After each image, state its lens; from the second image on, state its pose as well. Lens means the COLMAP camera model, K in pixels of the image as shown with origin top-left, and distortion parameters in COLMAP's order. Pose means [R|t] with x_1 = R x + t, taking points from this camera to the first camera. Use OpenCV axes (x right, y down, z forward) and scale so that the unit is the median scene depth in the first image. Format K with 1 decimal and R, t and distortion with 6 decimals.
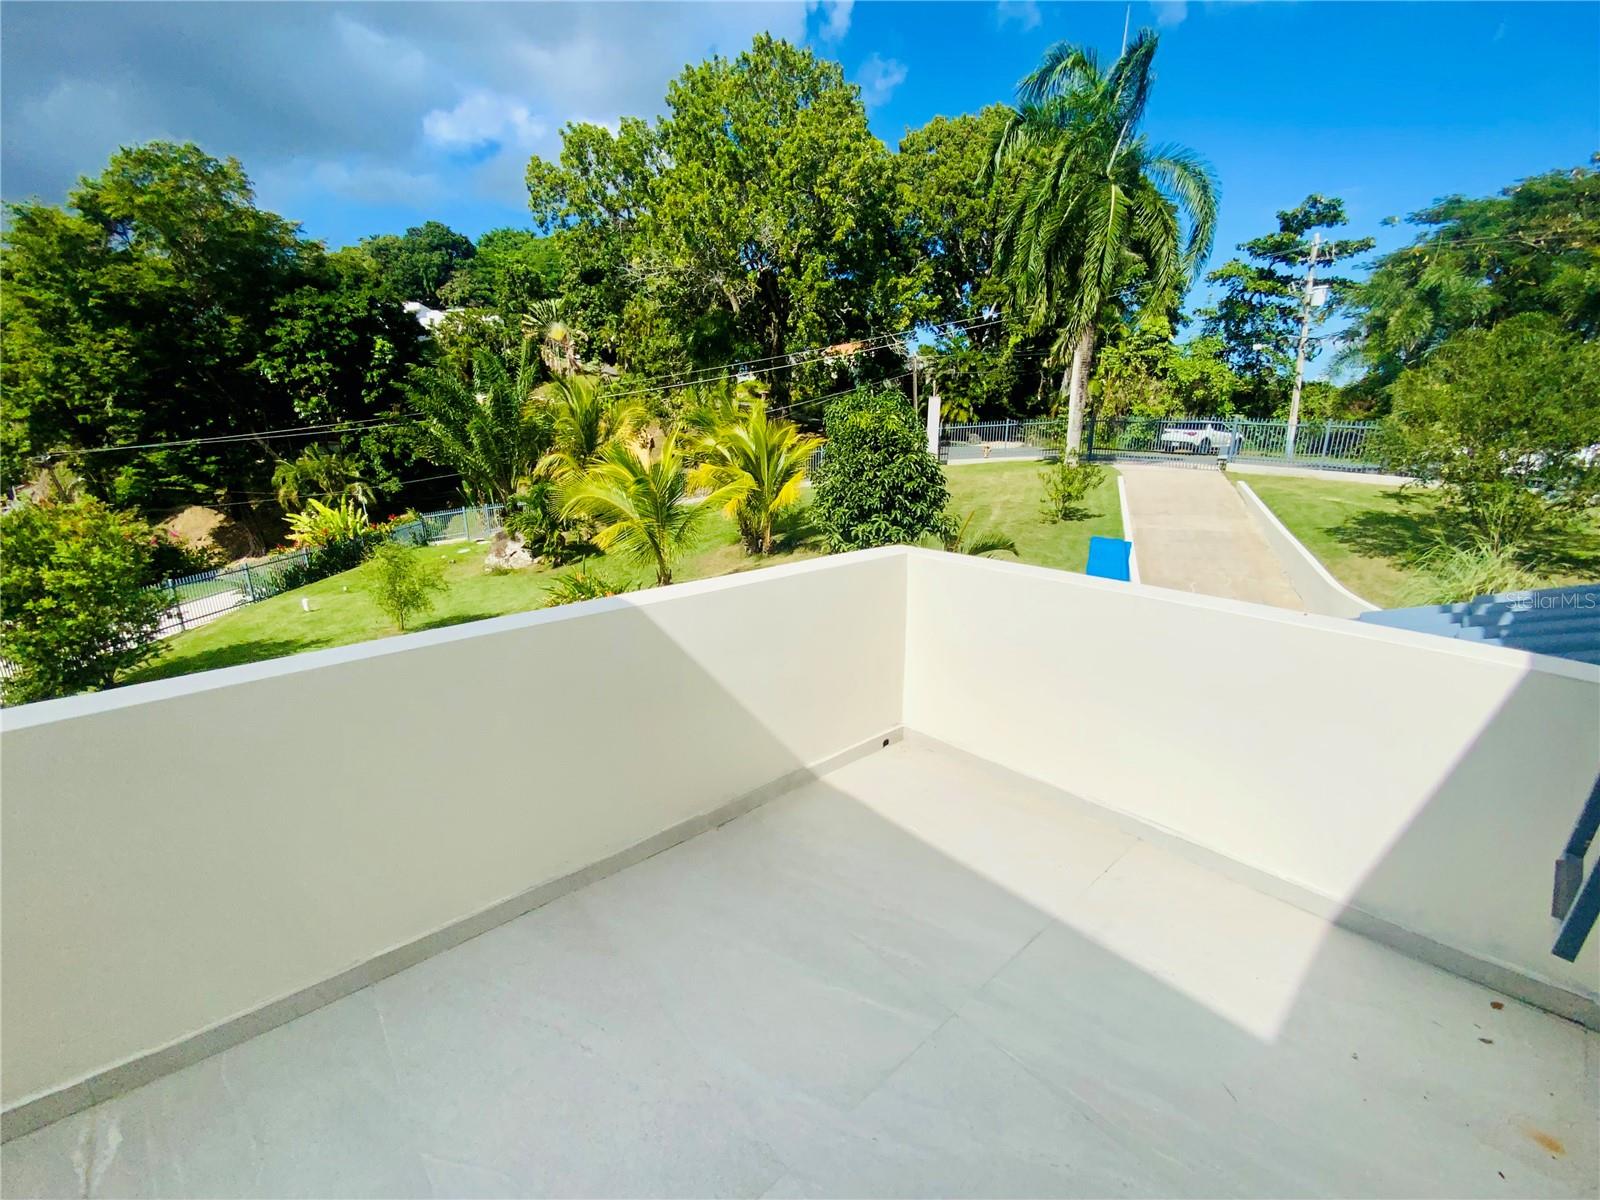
lens RADIAL K [[650.6, 0, 803.6], [0, 650.6, 629.6], [0, 0, 1]] dist [-0.002937, -0.000185]
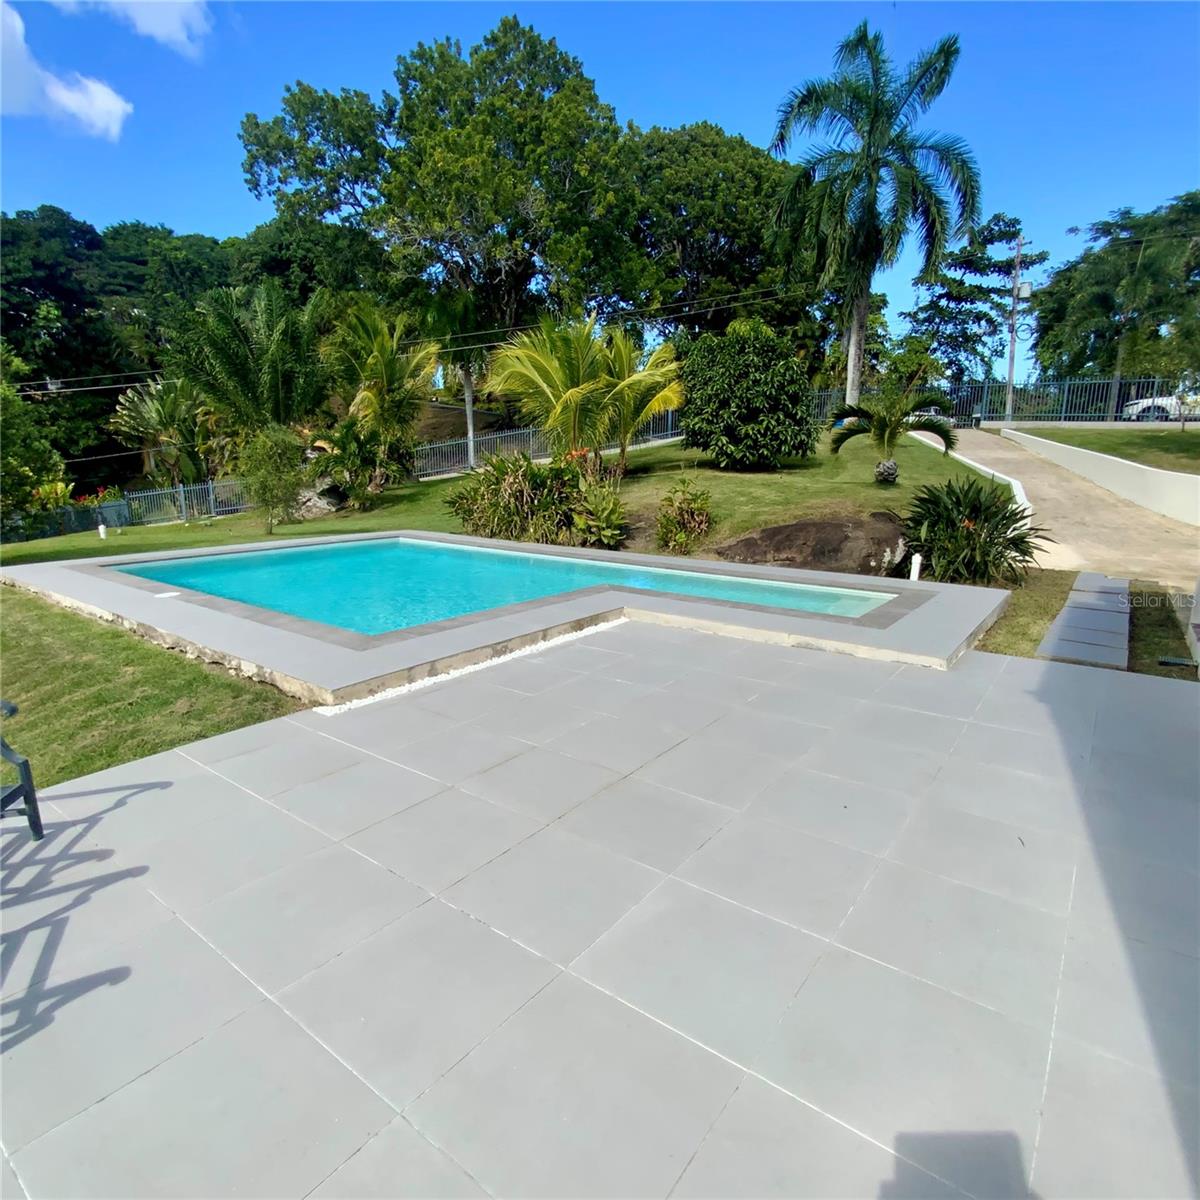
lens RADIAL K [[687.6, 0, 600.9], [0, 687.6, 626.2], [0, 0, 1]] dist [0.002549, 0.000132]
pose [[0.979778, -0.039815, 0.196087, -0.162171], [0.053624, 0.996402, -0.065624, 0.095316], [-0.192768, 0.074812, 0.978388, 0.000132]]
